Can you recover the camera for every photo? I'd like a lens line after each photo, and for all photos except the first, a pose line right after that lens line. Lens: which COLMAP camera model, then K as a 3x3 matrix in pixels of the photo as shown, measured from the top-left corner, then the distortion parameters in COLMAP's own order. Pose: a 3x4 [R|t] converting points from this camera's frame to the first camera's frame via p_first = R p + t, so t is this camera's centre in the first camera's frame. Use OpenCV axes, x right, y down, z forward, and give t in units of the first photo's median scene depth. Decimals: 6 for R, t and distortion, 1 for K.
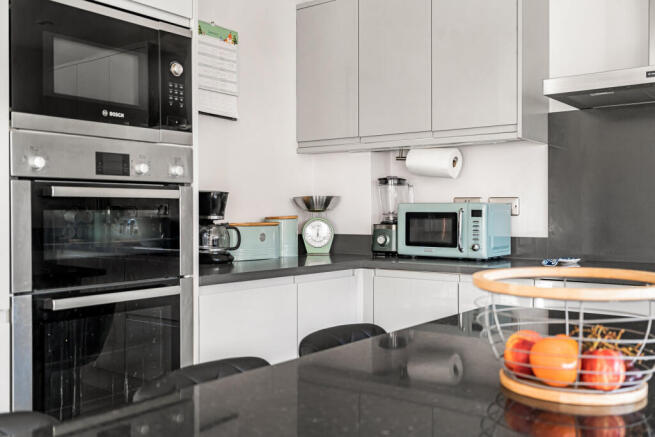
lens RADIAL K [[655.4, 0, 327.0], [0, 655.4, 217.7], [0, 0, 1]] dist [-0.003321, -0.001712]
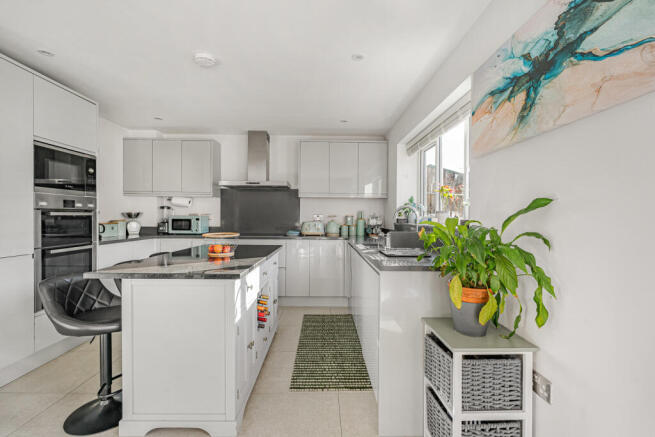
lens RADIAL K [[290.2, 0, 319.4], [0, 290.2, 217.4], [0, 0, 1]] dist [-0.000213, 0.000179]
pose [[0.800239, 0.005889, 0.599652, -0.137025], [-0.005408, 0.999982, -0.002603, -0.015441], [-0.599657, -0.001160, 0.800256, -0.460918]]
